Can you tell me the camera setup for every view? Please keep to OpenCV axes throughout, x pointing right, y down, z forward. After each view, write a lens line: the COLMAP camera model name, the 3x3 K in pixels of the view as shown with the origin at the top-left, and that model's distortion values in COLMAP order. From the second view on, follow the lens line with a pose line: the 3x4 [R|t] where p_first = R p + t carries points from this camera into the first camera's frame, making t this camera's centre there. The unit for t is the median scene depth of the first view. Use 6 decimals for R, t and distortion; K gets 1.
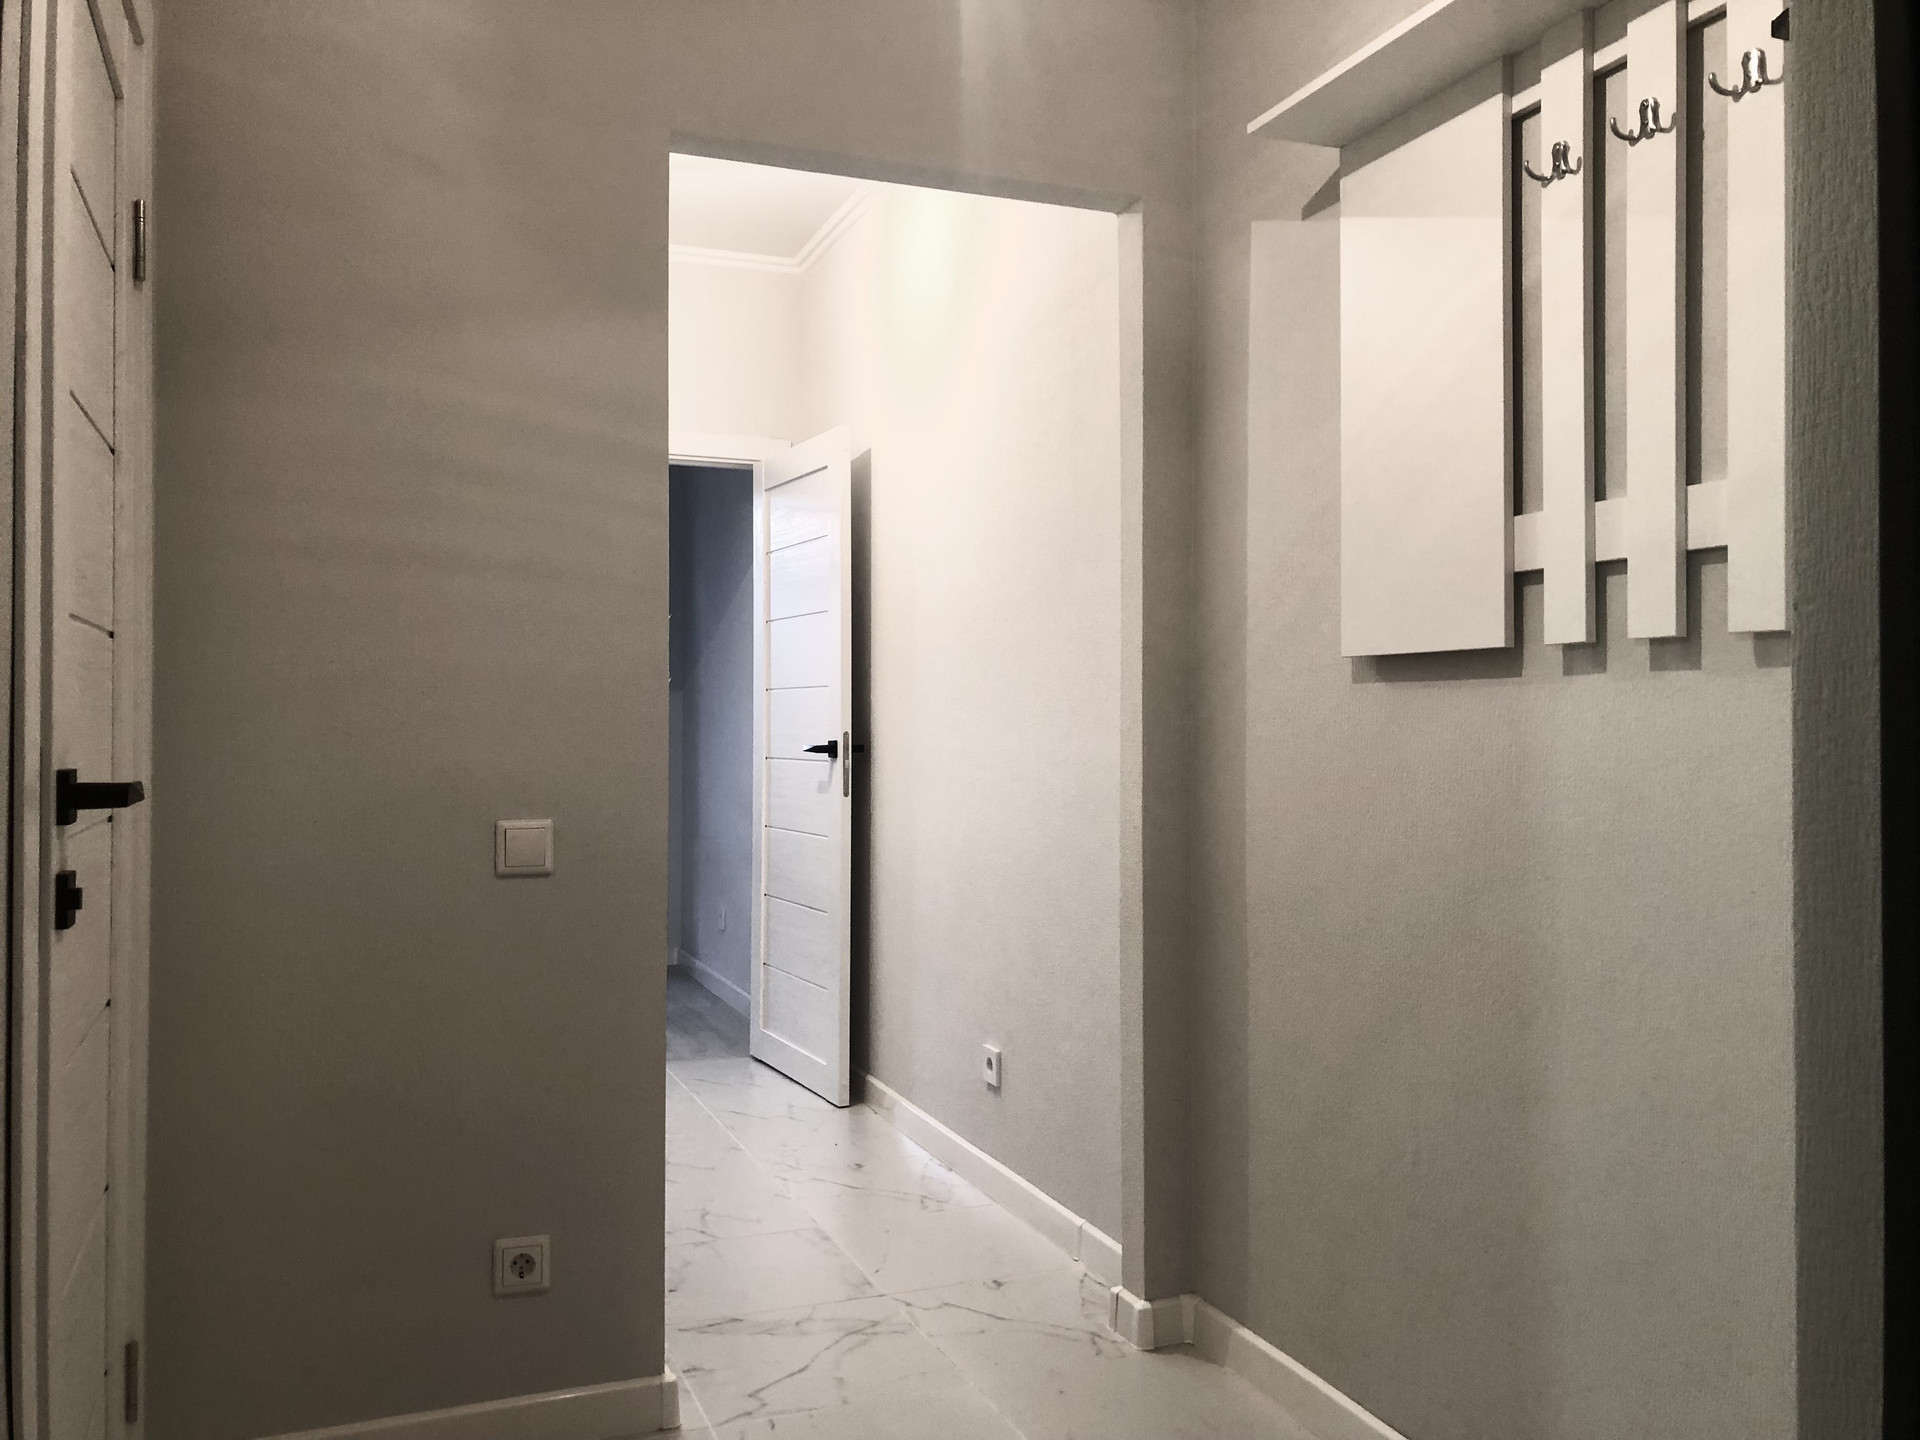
lens RADIAL K [[1549.1, 0, 967.7], [0, 1549.1, 720.3], [0, 0, 1]] dist [-0.026978, 0.006459]
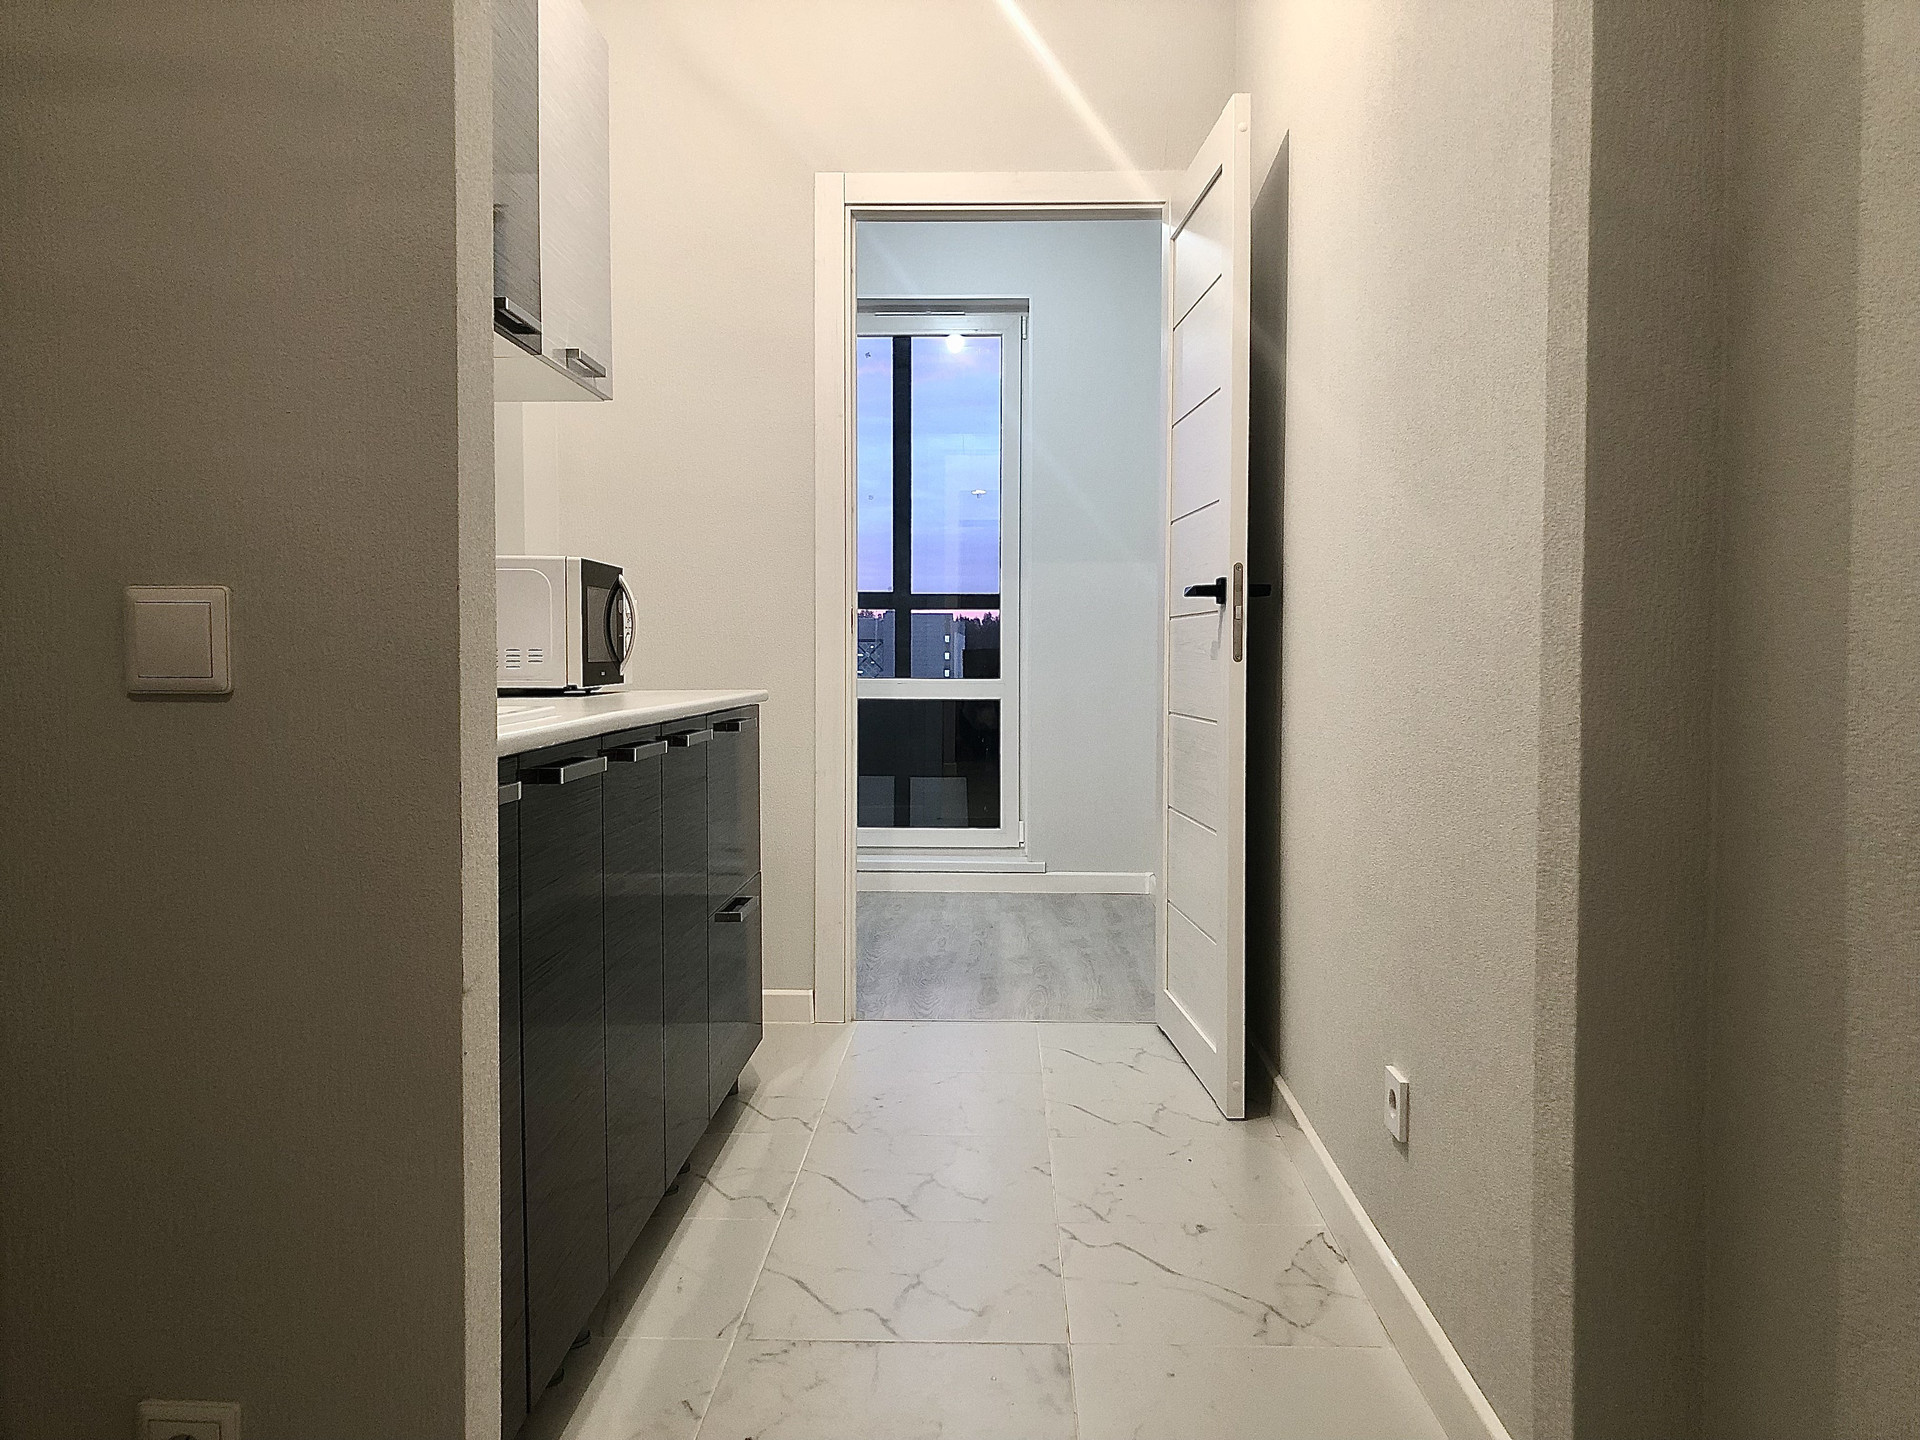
lens RADIAL K [[1549.1, 0, 951.3], [0, 1549.1, 708.0], [0, 0, 1]] dist [-0.026978, 0.006459]
pose [[0.915613, 0.017042, -0.401700, 0.076529], [-0.002023, 0.999284, 0.037785, 0.044613], [0.402056, -0.033784, 0.914991, 0.339140]]
